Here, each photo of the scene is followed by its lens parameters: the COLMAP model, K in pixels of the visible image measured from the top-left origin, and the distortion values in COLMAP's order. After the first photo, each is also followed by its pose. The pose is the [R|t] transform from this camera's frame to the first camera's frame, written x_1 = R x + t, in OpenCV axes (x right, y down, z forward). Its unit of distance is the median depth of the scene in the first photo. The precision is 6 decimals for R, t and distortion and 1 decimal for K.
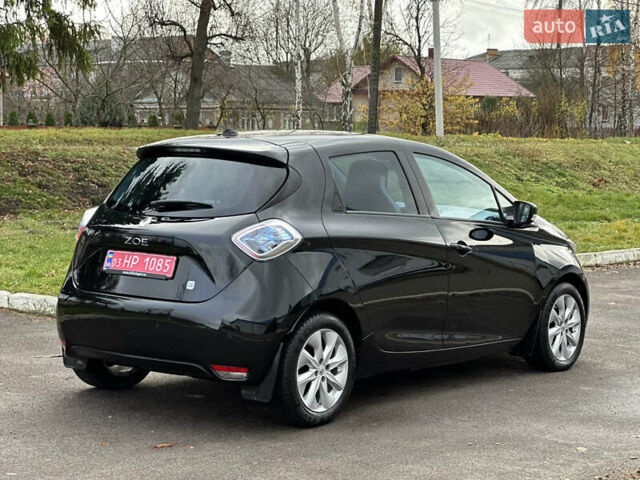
lens RADIAL K [[1428.7, 0, 319.5], [0, 1428.7, 223.2], [0, 0, 1]] dist [-0.104834, 4.475584]
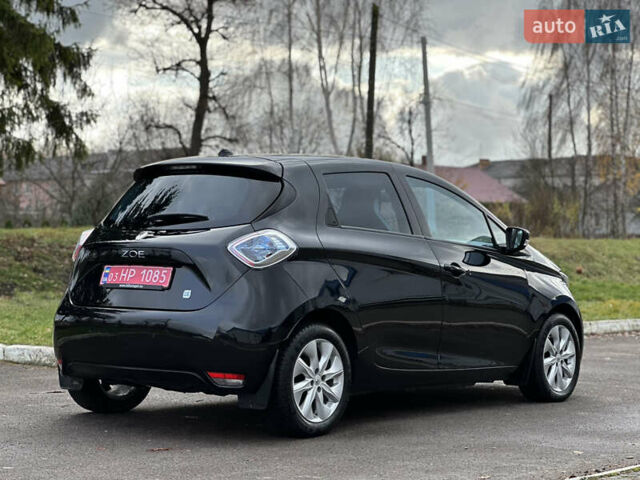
lens RADIAL K [[1428.7, 0, 319.5], [0, 1428.7, 223.2], [0, 0, 1]] dist [-0.104834, 4.475584]
pose [[0.999958, -0.008321, 0.003900, -0.000113], [0.008604, 0.996807, -0.079382, 0.066649], [-0.003227, 0.079412, 0.996837, -0.008212]]
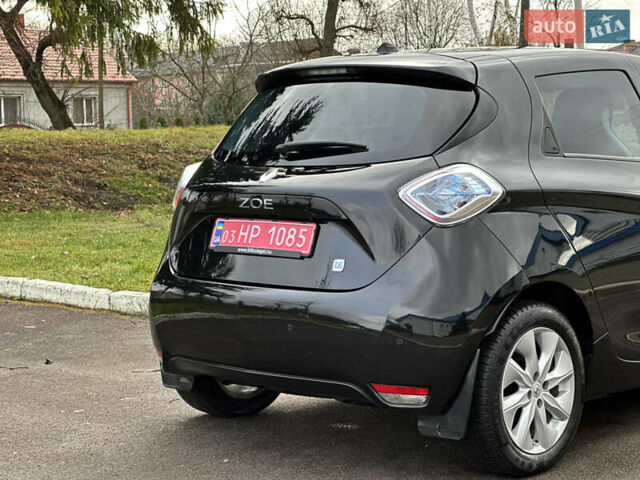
lens RADIAL K [[1428.7, 0, 319.5], [0, 1428.7, 223.2], [0, 0, 1]] dist [-0.104834, 4.475584]
pose [[0.995533, -0.023669, -0.091401, -0.033564], [0.023420, 0.999718, -0.003801, 0.023400], [0.091465, 0.001643, 0.995807, 0.299899]]
